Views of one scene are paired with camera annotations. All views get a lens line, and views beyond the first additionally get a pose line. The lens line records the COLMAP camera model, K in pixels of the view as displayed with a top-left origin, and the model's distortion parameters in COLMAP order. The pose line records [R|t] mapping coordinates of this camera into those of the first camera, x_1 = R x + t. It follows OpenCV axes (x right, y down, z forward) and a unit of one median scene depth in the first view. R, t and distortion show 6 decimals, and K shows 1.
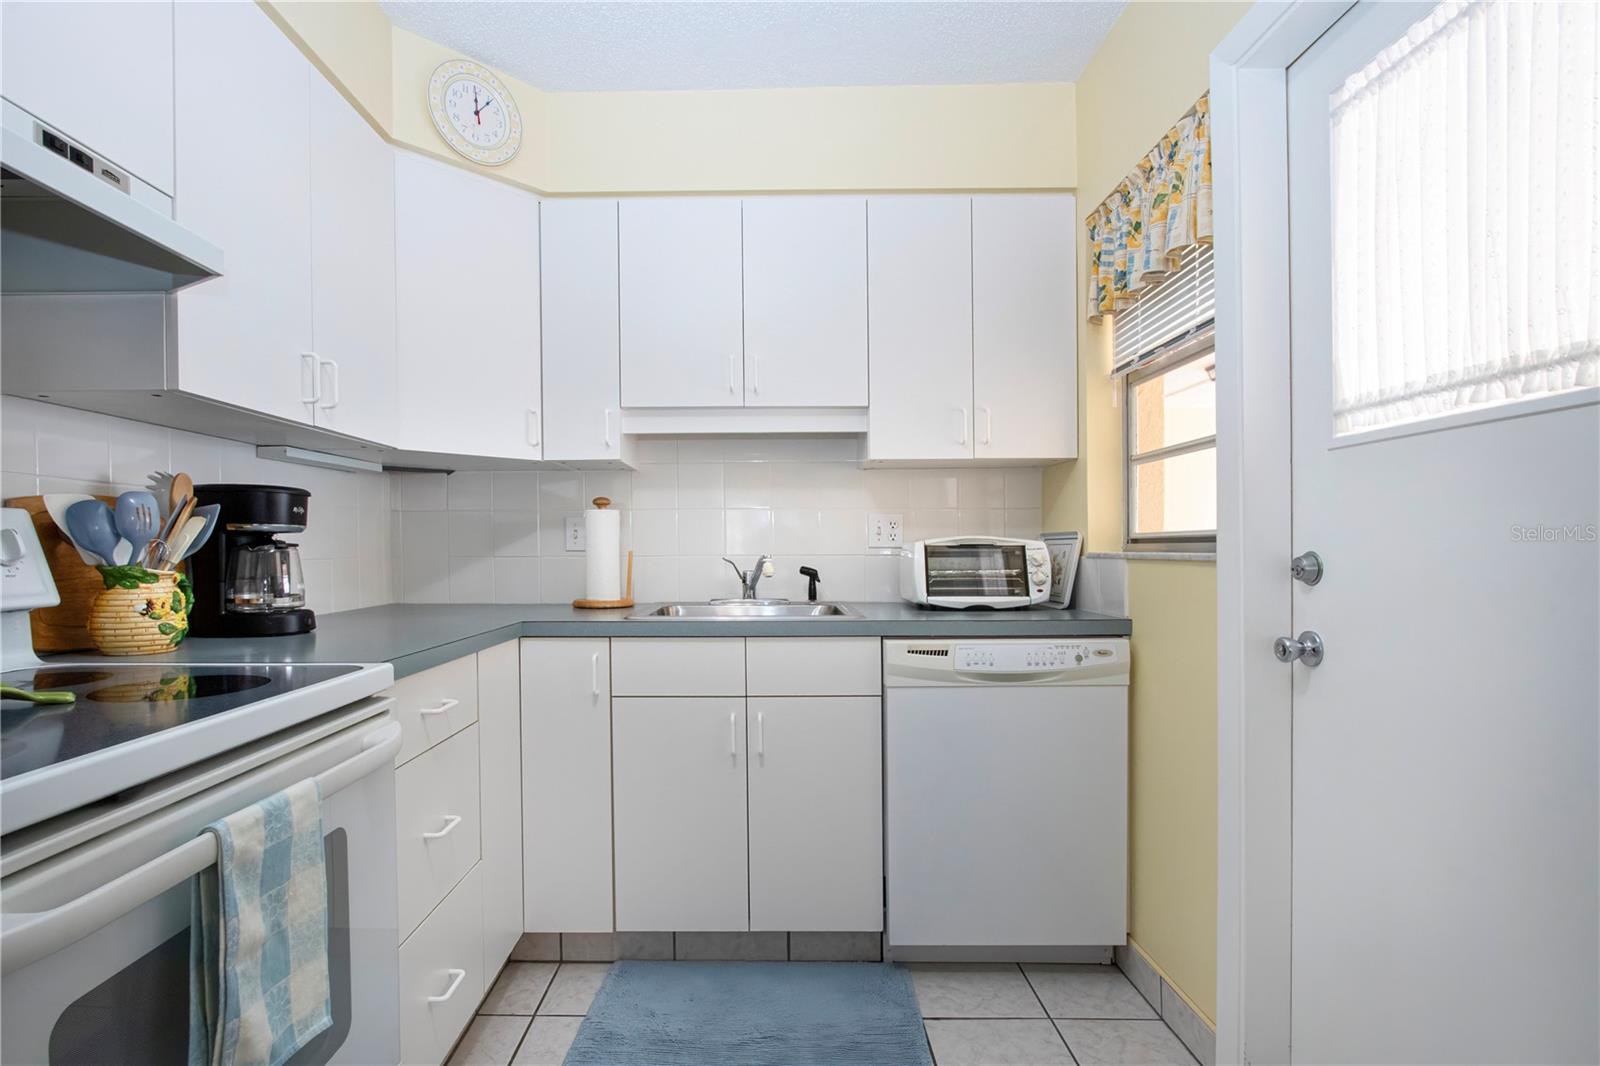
lens RADIAL K [[803.1, 0, 737.3], [0, 803.1, 643.2], [0, 0, 1]] dist [-0.027449, 0.000955]
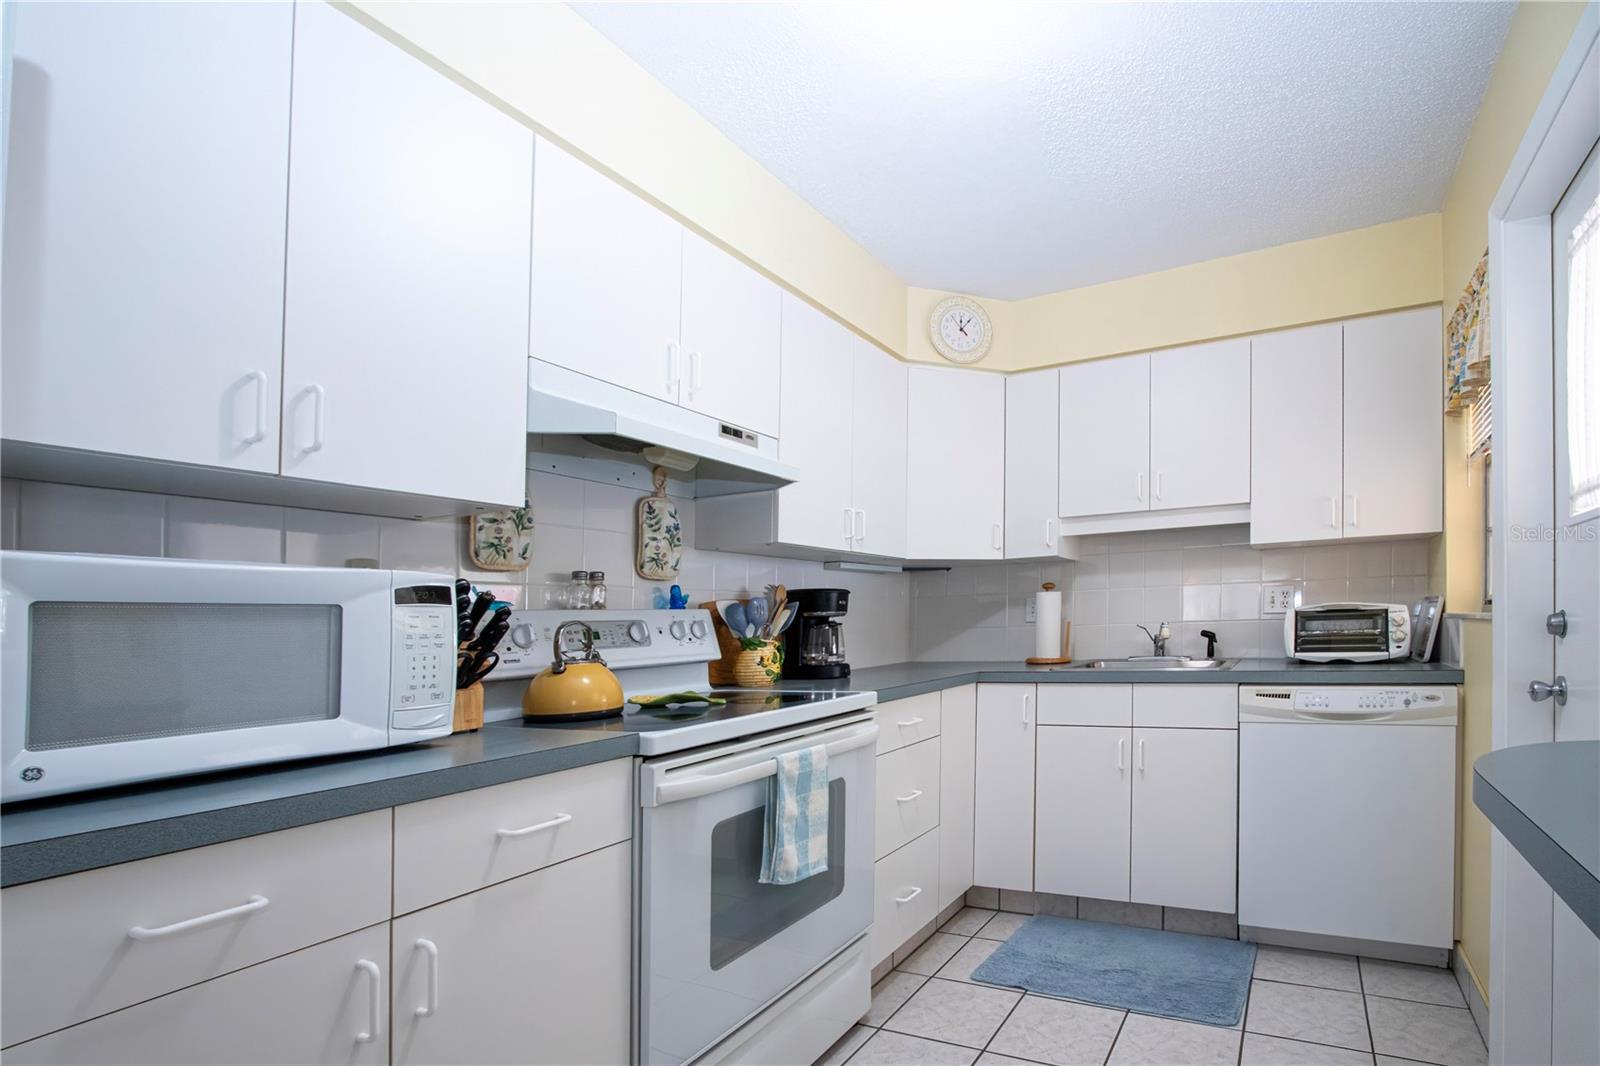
lens RADIAL K [[745.2, 0, 973.5], [0, 745.2, 651.3], [0, 0, 1]] dist [-0.030509, 0.000103]
pose [[0.928853, -0.010145, -0.370309, 0.233492], [-0.015792, 0.997632, -0.066943, 0.027377], [0.370111, 0.068028, 0.926493, -0.276373]]
